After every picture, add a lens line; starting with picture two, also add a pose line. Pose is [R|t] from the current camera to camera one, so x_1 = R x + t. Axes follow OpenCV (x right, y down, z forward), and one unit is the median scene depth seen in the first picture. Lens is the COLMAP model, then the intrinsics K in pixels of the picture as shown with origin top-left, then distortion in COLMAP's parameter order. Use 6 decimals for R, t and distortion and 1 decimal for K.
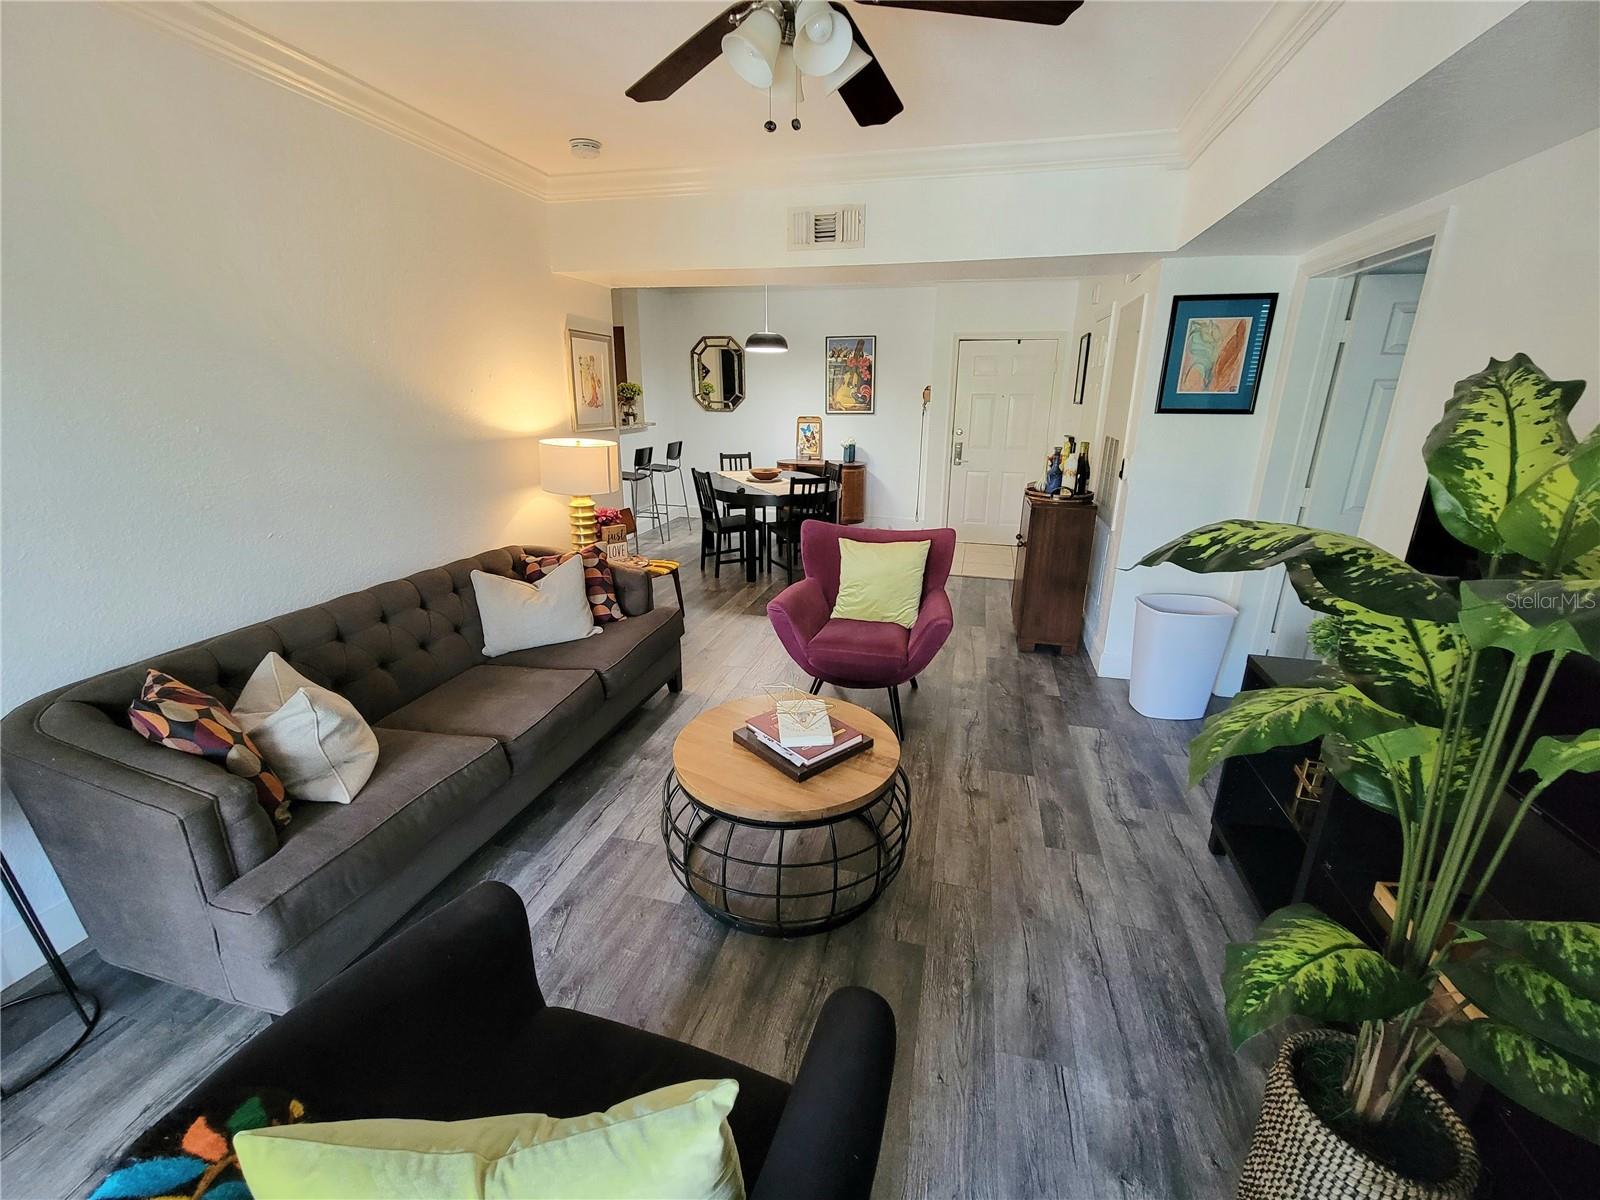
lens RADIAL K [[655.0, 0, 814.5], [0, 655.0, 595.6], [0, 0, 1]] dist [0.001215, 0.000193]
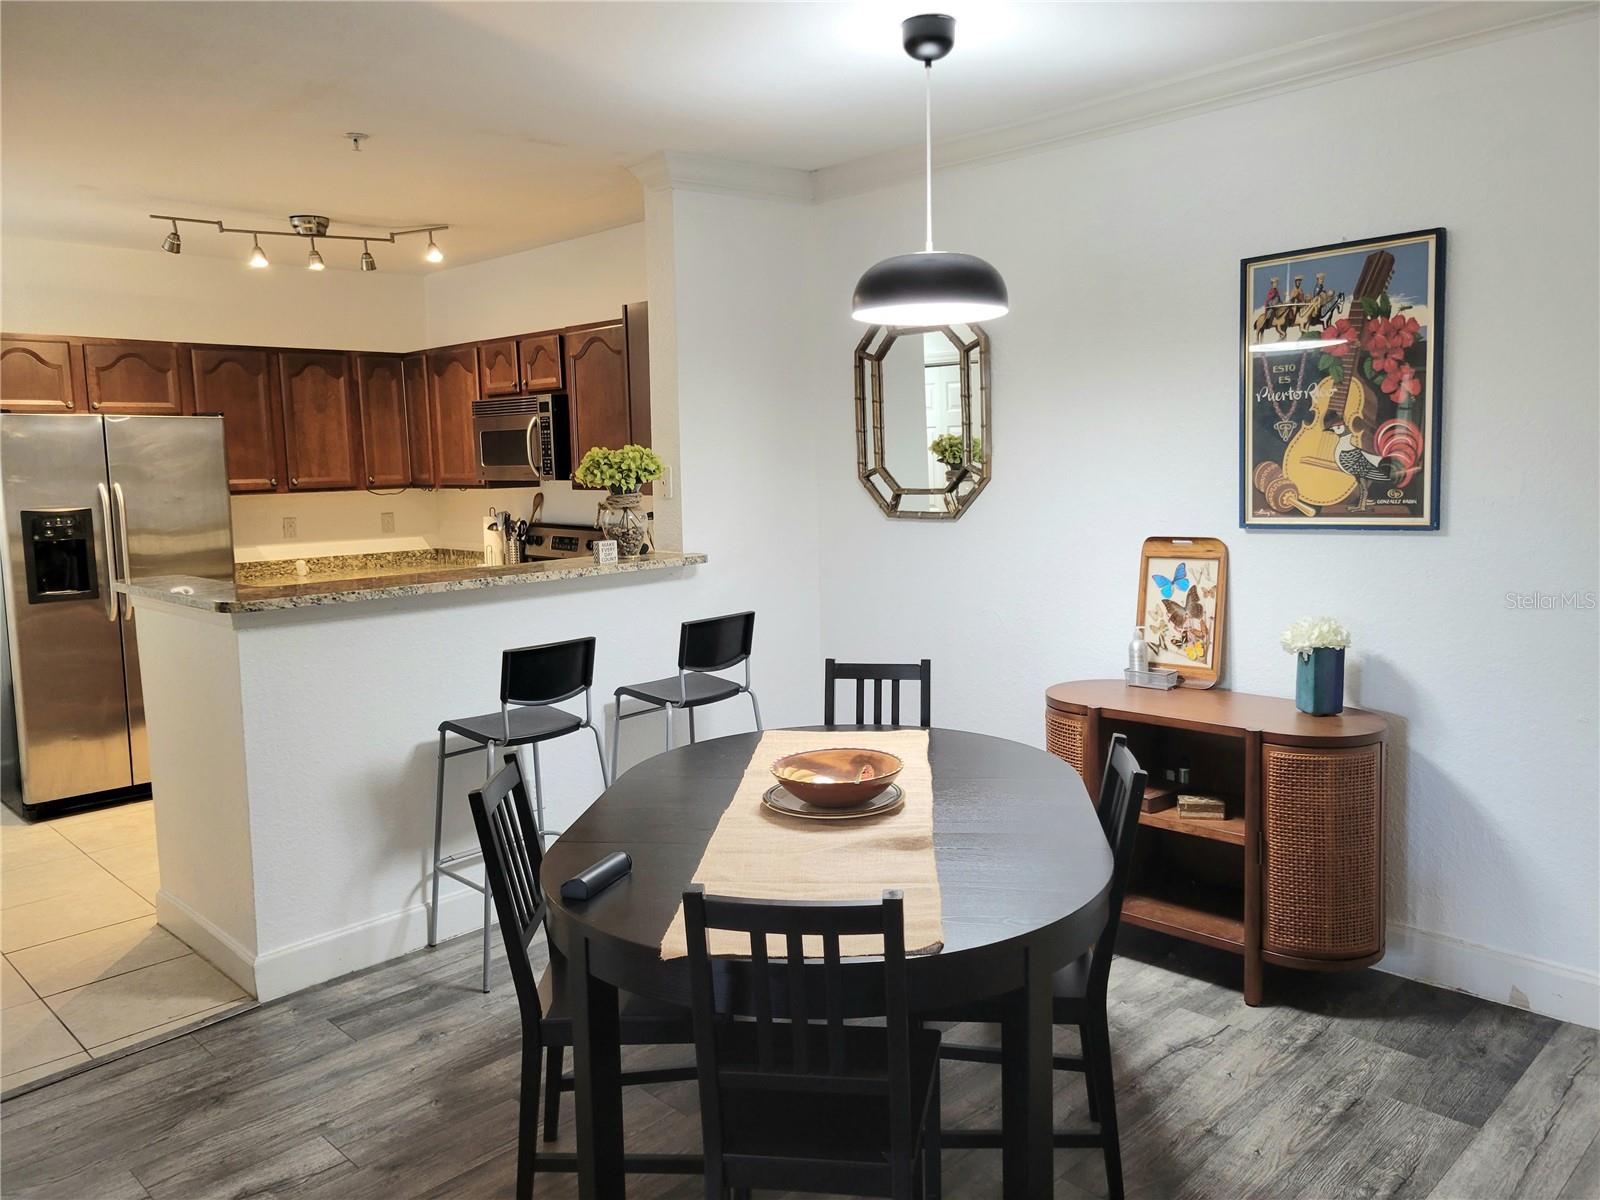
lens RADIAL K [[1190.5, 0, 801.1], [0, 1190.5, 582.1], [0, 0, 1]] dist [0.079077, -0.066108]
pose [[0.857115, 0.022747, -0.514622, 0.121612], [-0.121452, 0.979784, -0.158974, -0.156146], [0.500603, 0.198761, 0.842550, 0.498928]]
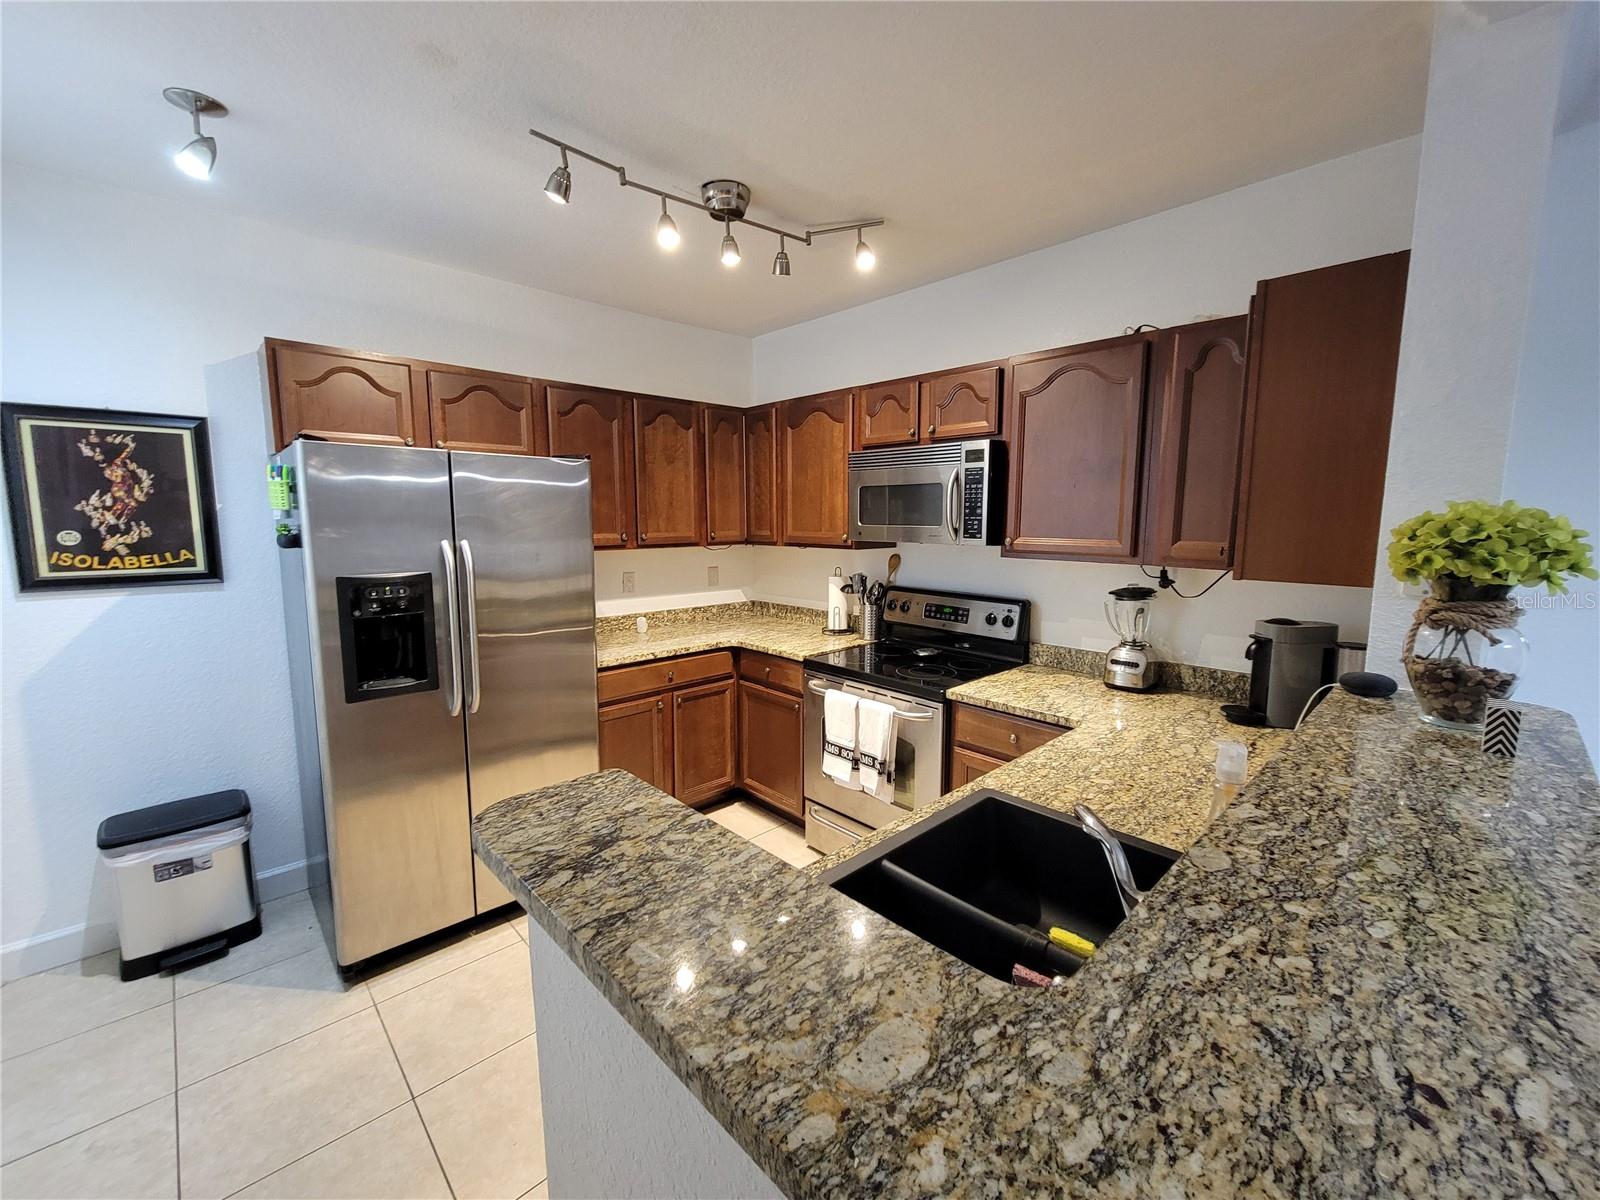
lens RADIAL K [[655.0, 0, 814.5], [0, 655.0, 595.6], [0, 0, 1]] dist [0.001215, 0.000193]
pose [[0.852722, 0.052139, -0.519757, -0.324184], [-0.147425, 0.978578, -0.143703, -0.238119], [0.501130, 0.199164, 0.842141, 0.733647]]
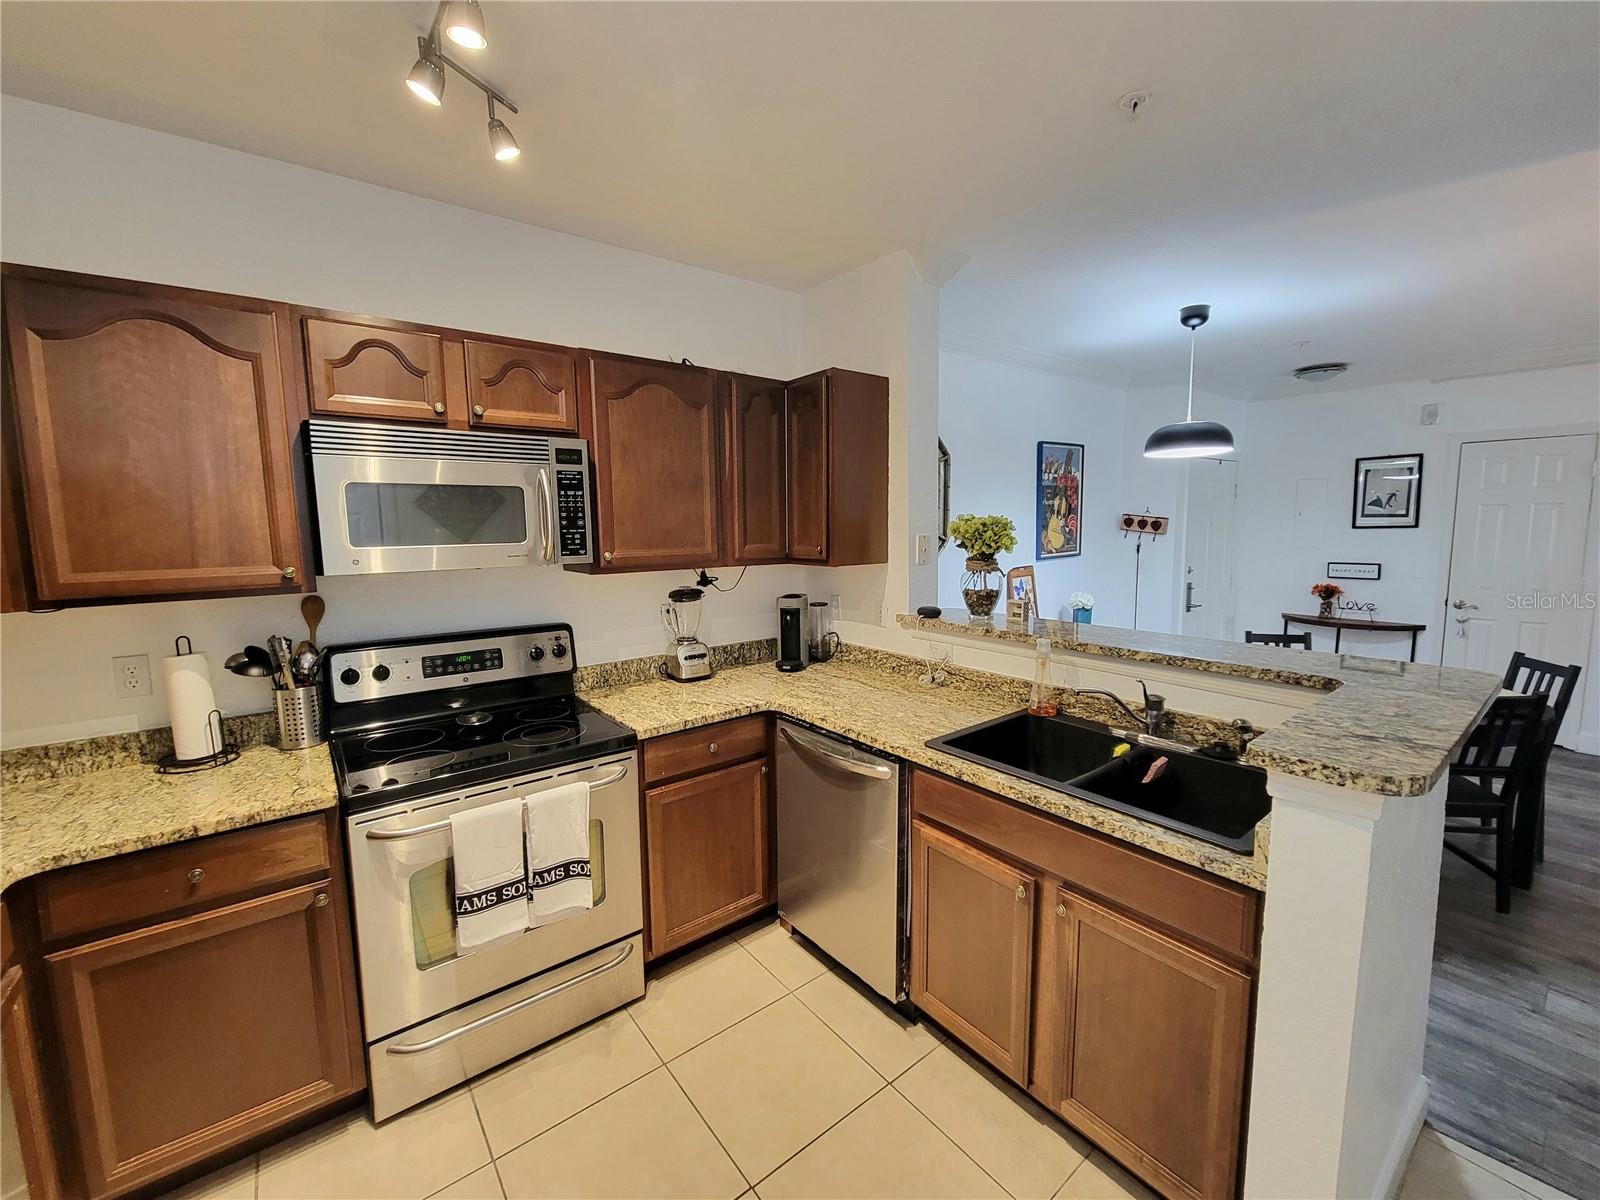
lens RADIAL K [[655.0, 0, 814.5], [0, 655.0, 595.6], [0, 0, 1]] dist [0.001215, 0.000193]
pose [[0.596753, -0.111292, 0.794670, -0.616938], [0.262394, 0.962955, -0.062184, -0.268200], [-0.758311, 0.245625, 0.603849, 0.813917]]
